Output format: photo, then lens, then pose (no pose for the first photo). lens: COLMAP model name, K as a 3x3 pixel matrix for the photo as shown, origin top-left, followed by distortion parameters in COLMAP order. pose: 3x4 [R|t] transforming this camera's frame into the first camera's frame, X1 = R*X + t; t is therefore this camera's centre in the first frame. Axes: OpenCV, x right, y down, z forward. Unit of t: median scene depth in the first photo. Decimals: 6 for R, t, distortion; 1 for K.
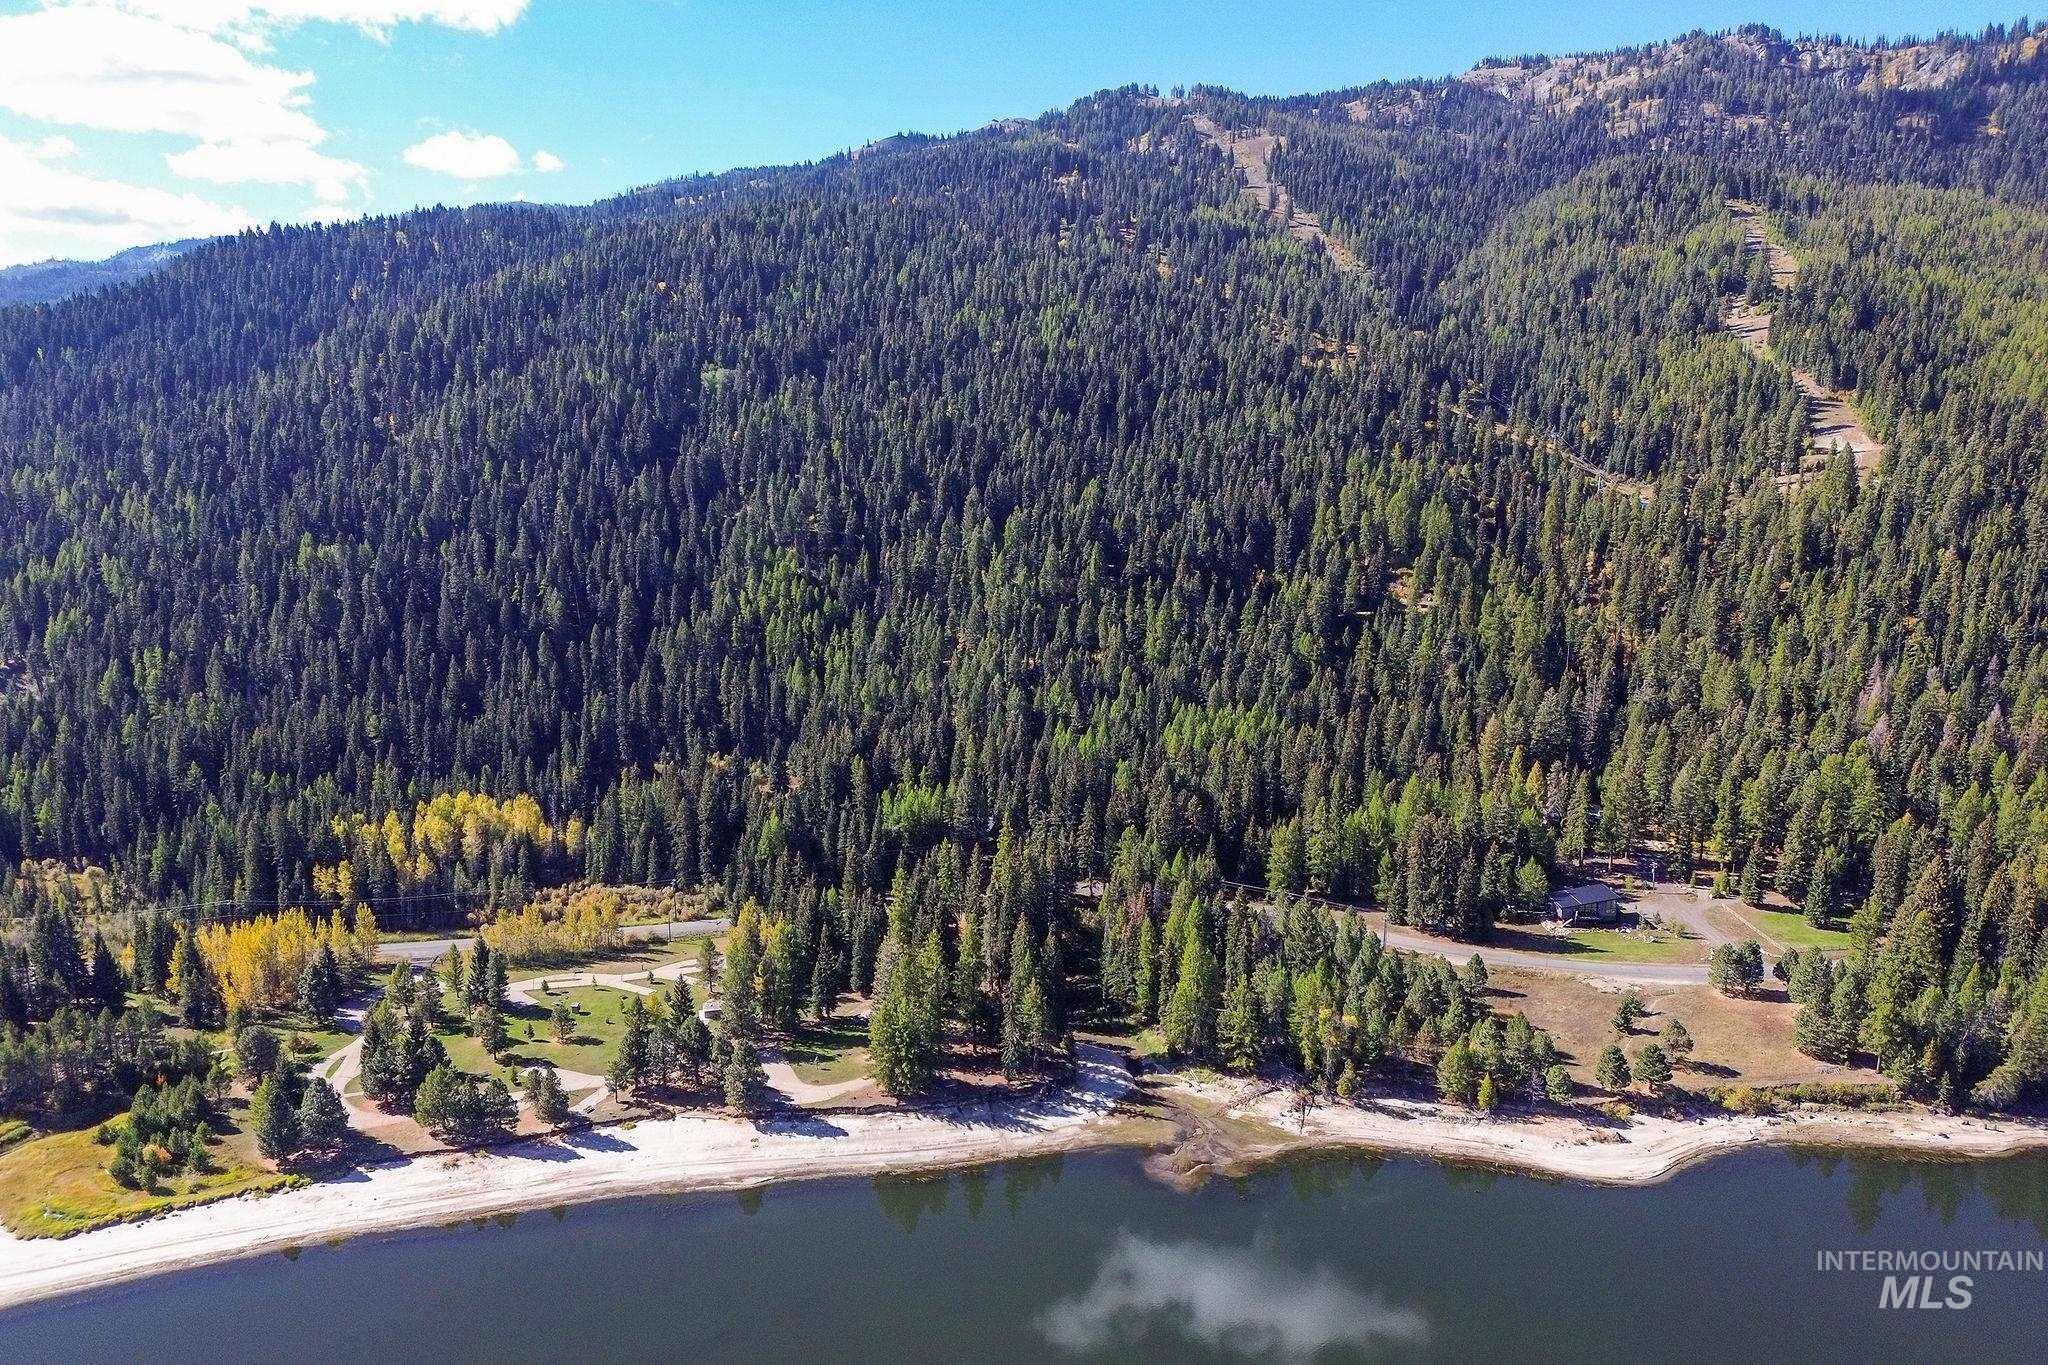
lens RADIAL K [[1426.5, 0, 1024.0], [0, 1426.5, 682.5], [0, 0, 1]] dist [0.074713, -0.071008]
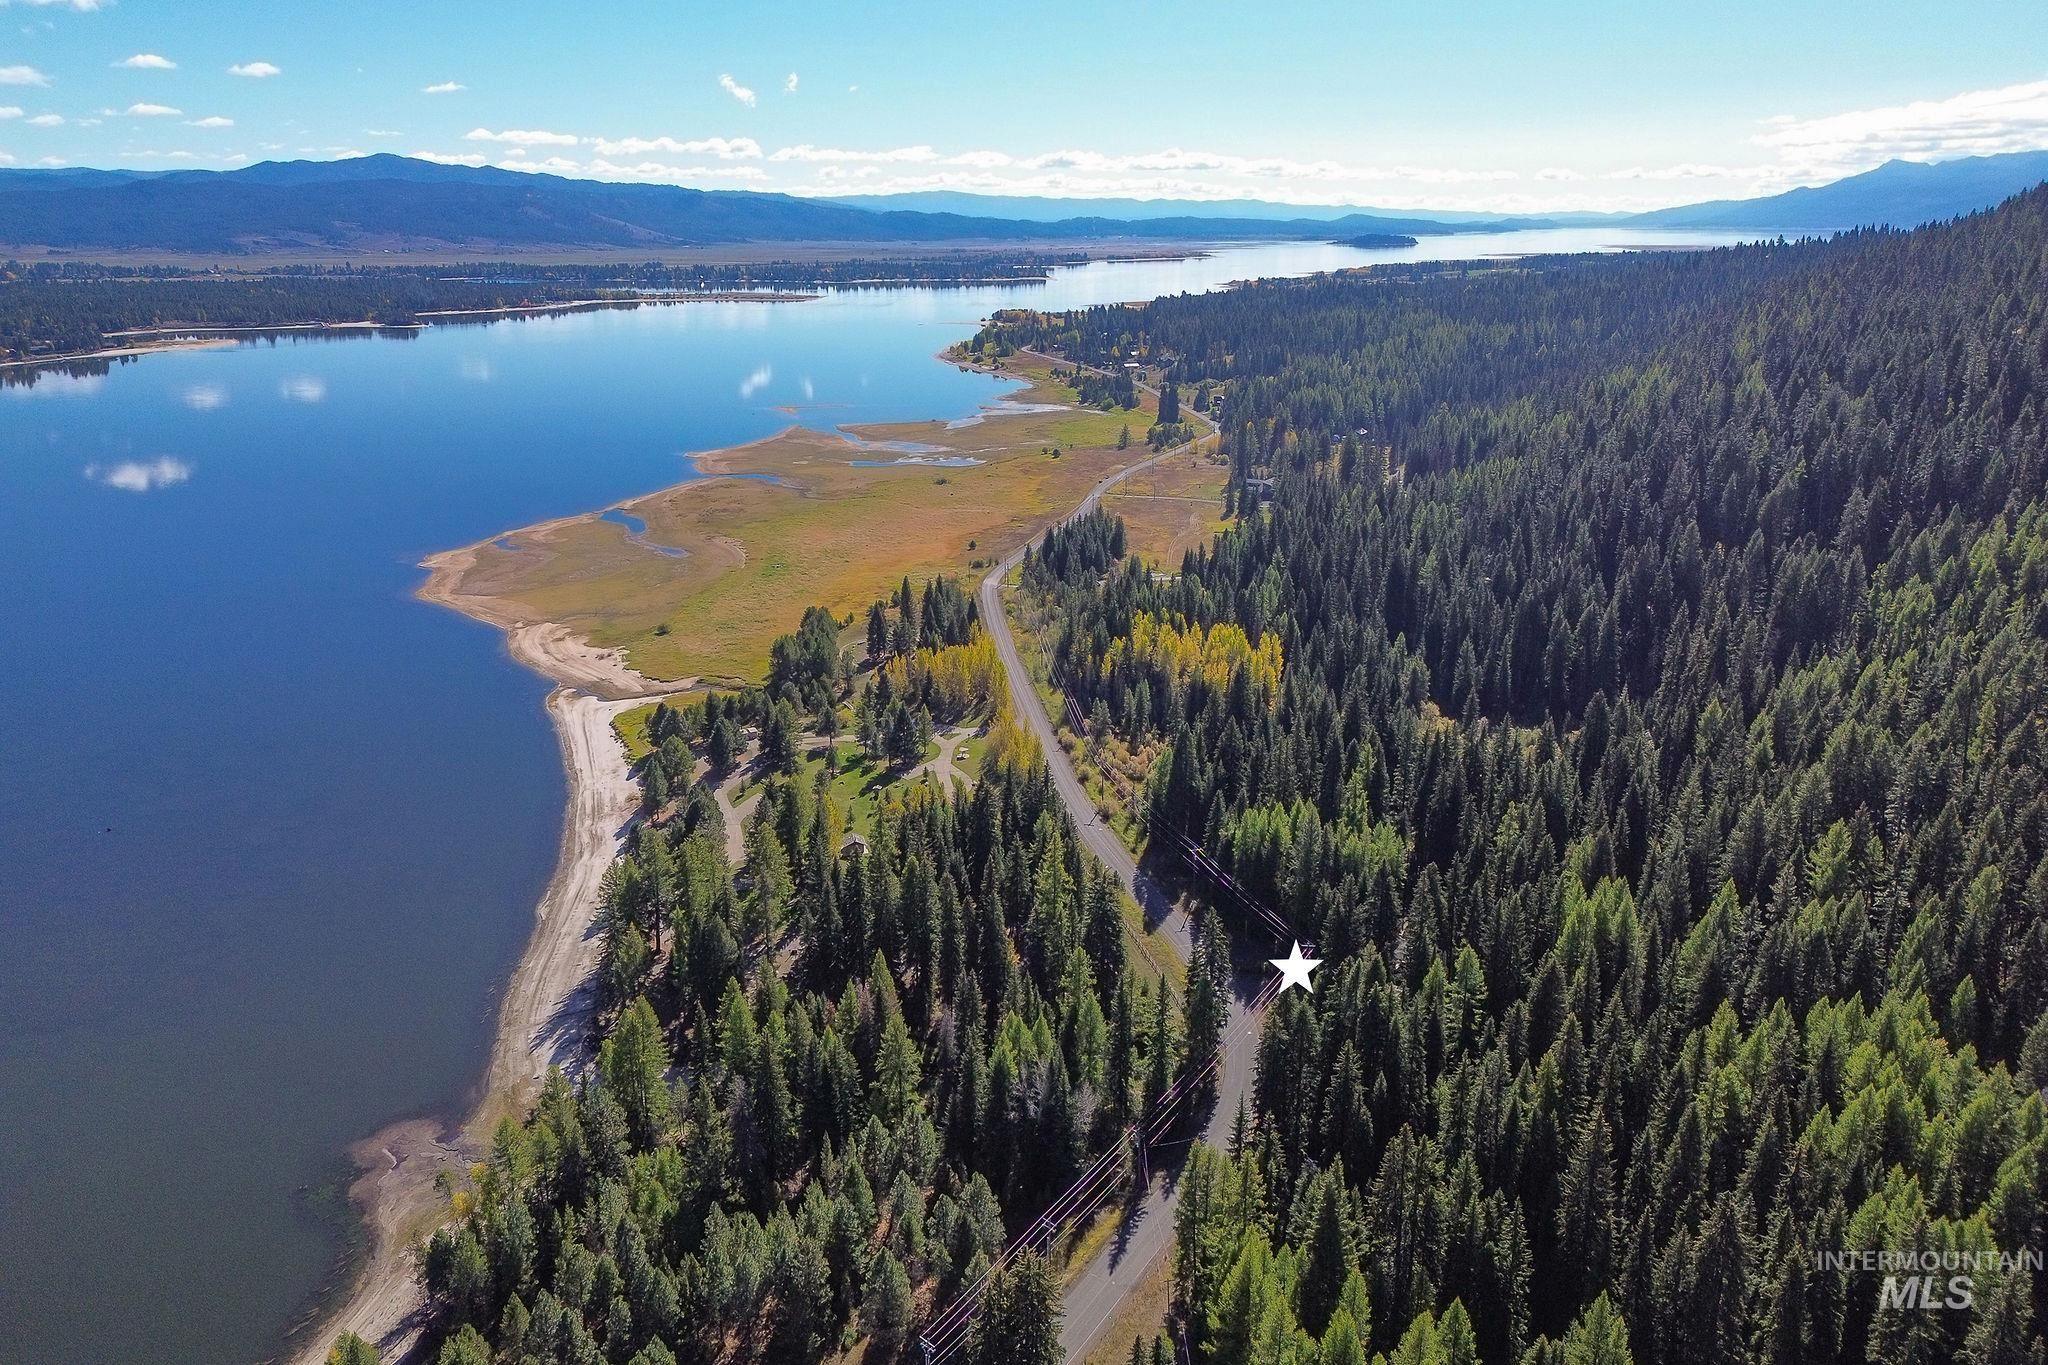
lens RADIAL K [[1427.9, 0, 1021.4], [0, 1427.9, 637.6], [0, 0, 1]] dist [0.081926, -0.085188]
pose [[-0.010400, 0.286741, -0.957952, 0.718598], [-0.186798, 0.940582, 0.283570, -0.218182], [0.982343, 0.181892, 0.043781, 1.087328]]
